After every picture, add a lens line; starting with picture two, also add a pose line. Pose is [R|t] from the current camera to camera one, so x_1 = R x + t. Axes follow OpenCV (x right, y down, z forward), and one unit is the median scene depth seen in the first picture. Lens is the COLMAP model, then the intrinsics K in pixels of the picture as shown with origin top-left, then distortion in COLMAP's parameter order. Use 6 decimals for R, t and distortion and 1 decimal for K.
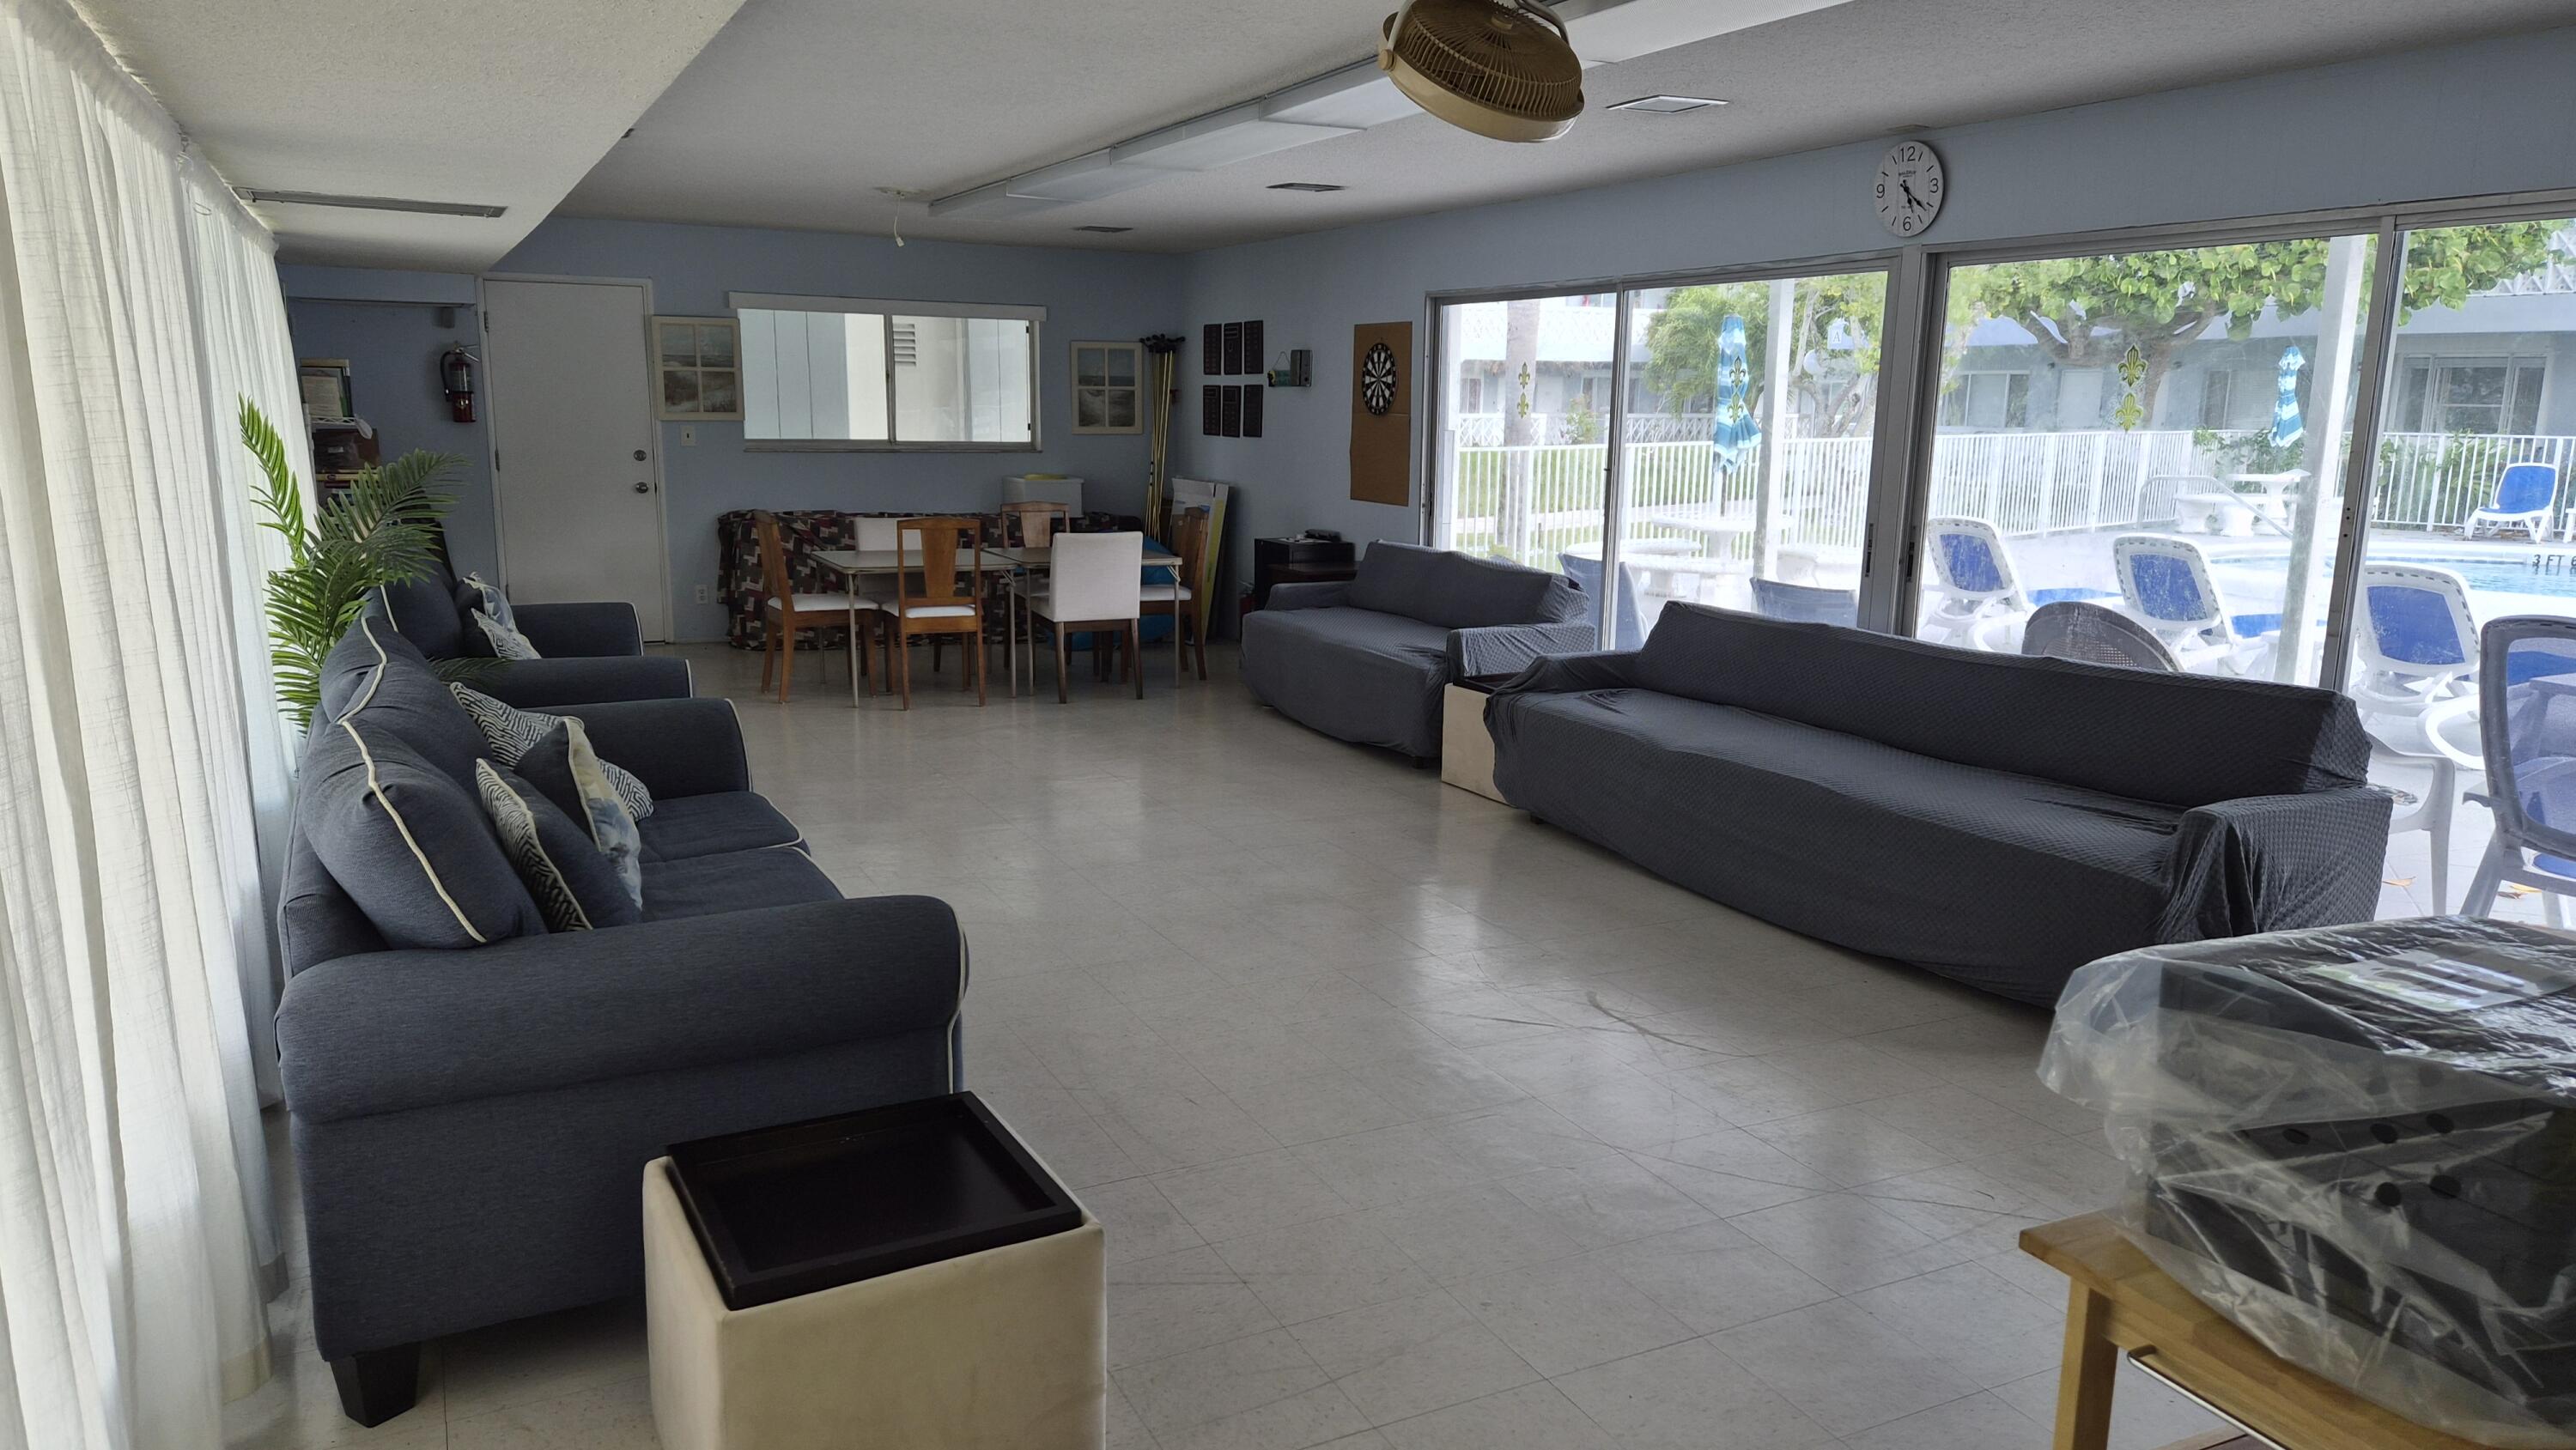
lens RADIAL K [[1762.2, 0, 1288.0], [0, 1762.2, 725.0], [0, 0, 1]] dist [0.095229, -0.090825]
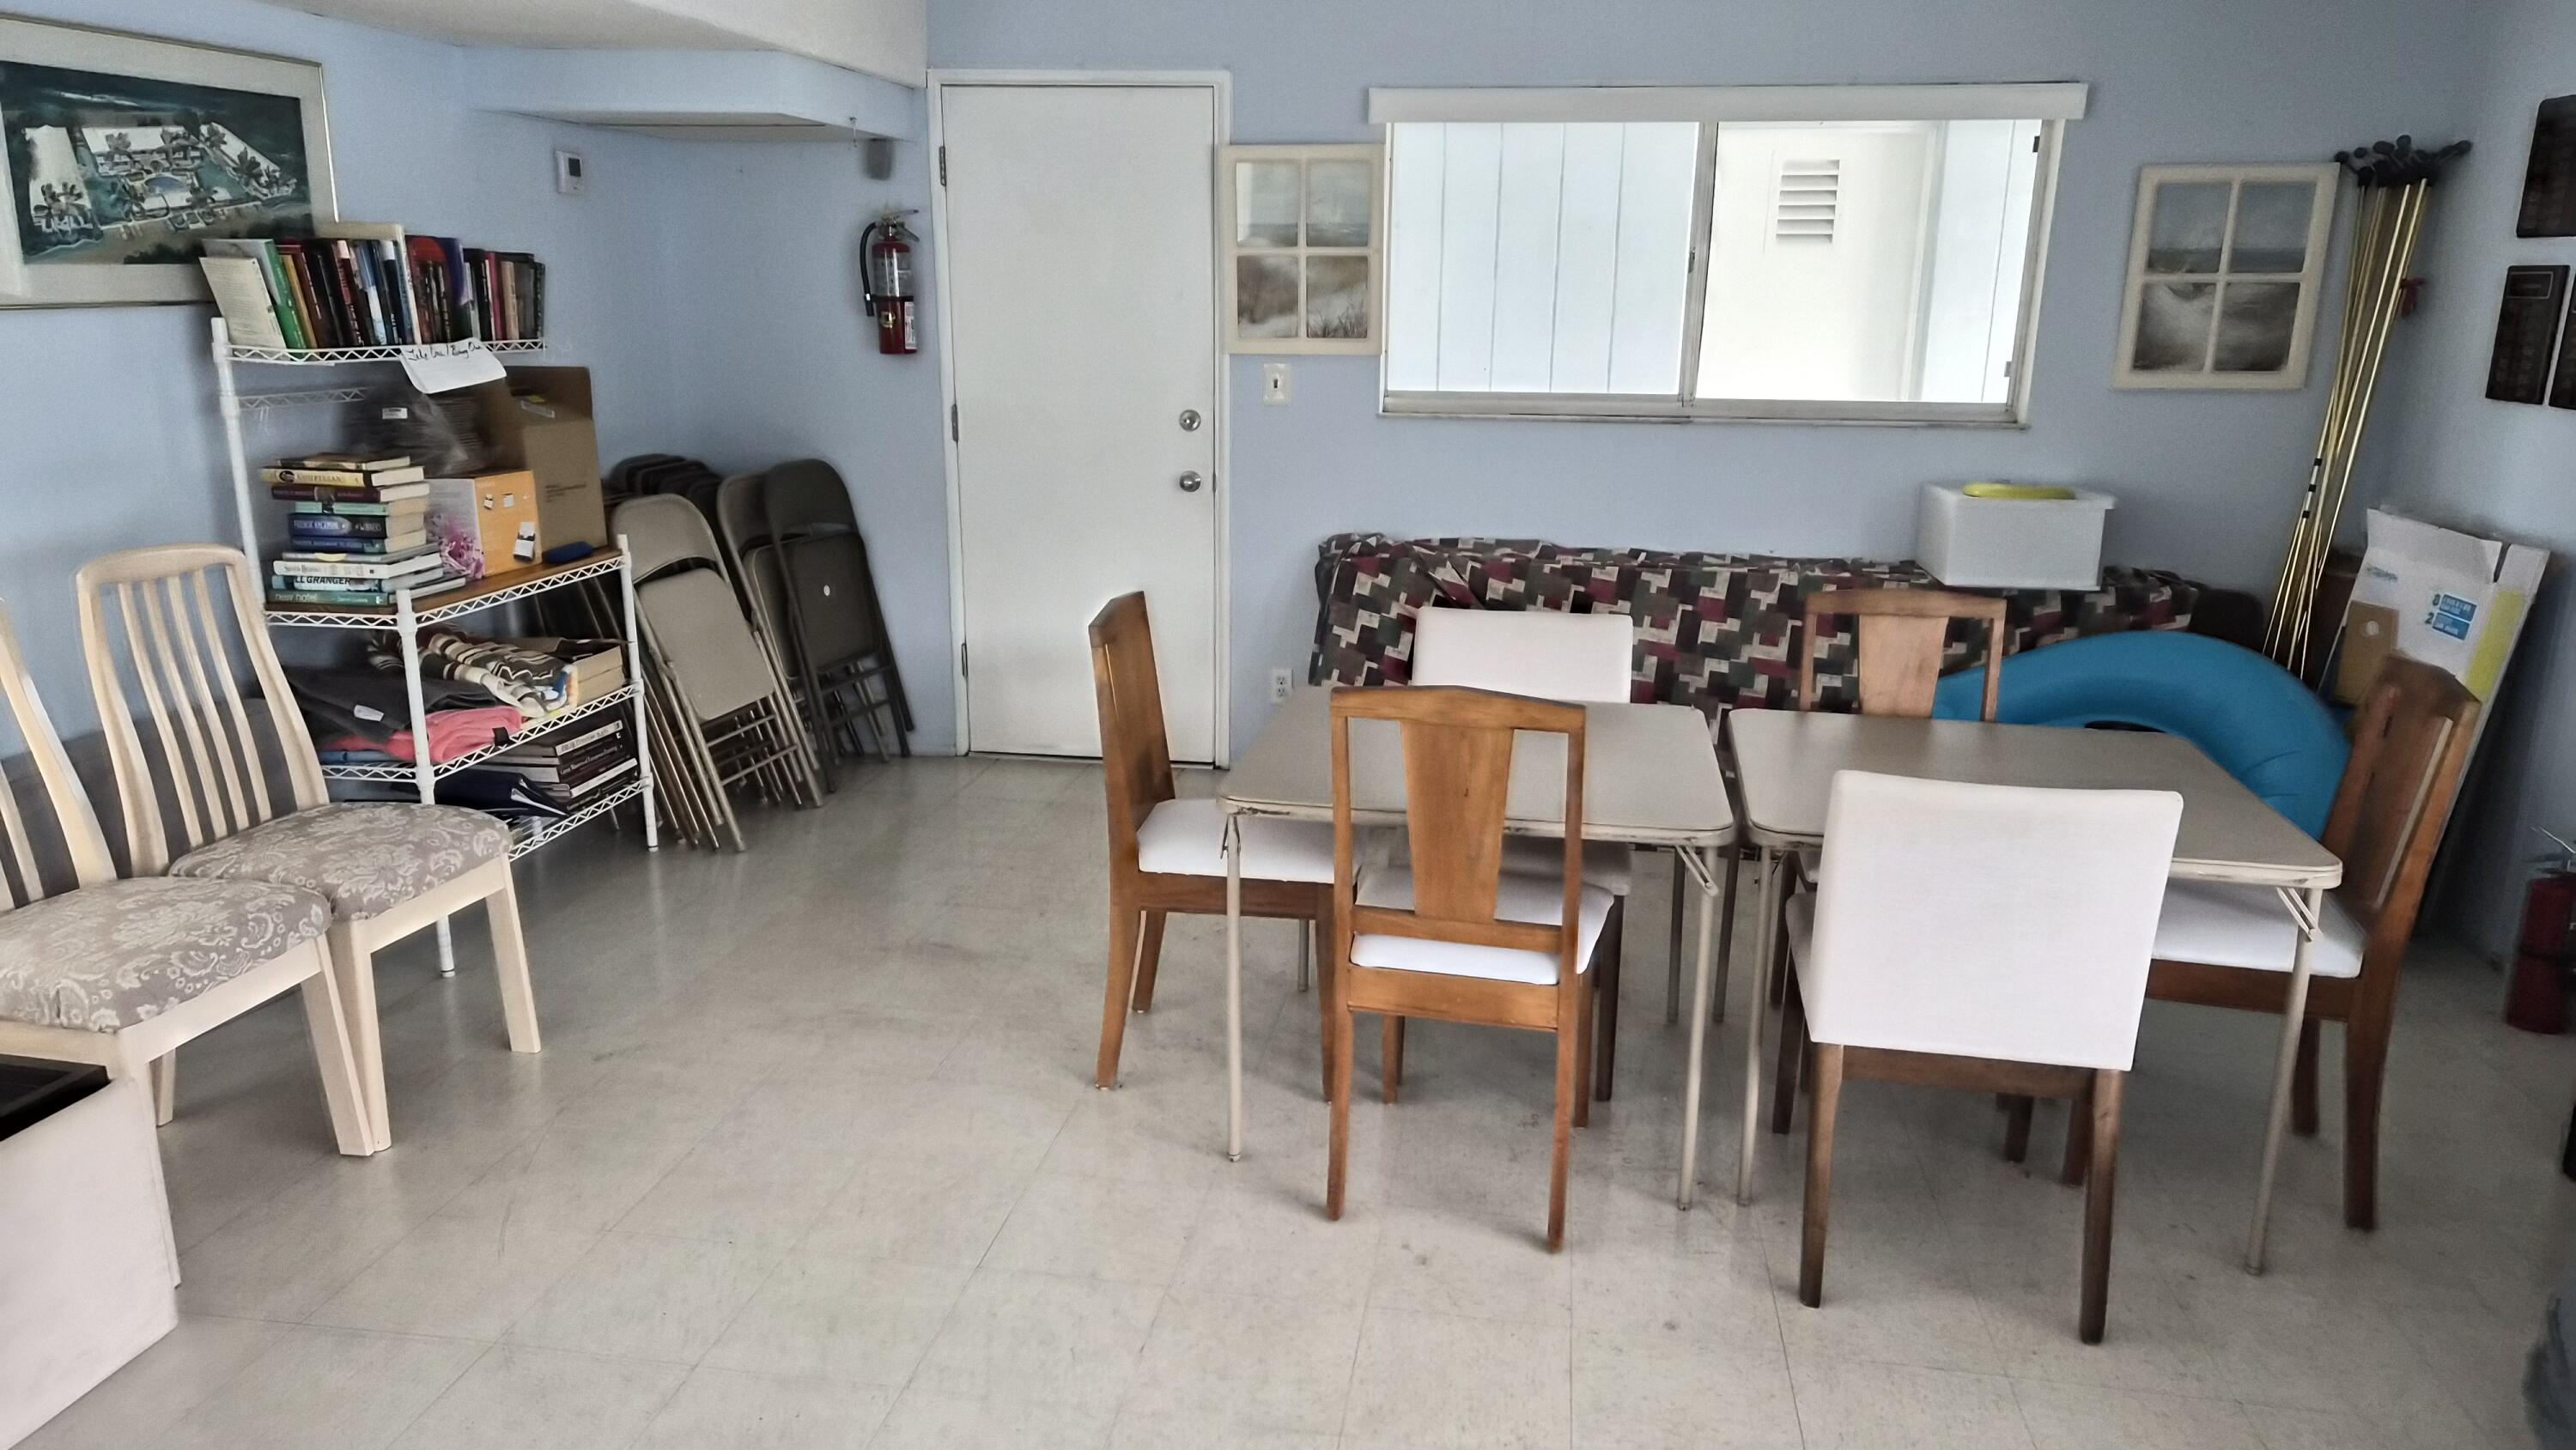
lens RADIAL K [[1762.2, 0, 1288.0], [0, 1762.2, 725.0], [0, 0, 1]] dist [0.095229, -0.090825]
pose [[0.818050, 0.138264, -0.558280, -0.032573], [-0.108431, 0.990344, 0.086385, -0.102883], [0.564833, -0.010133, 0.825143, 0.545435]]
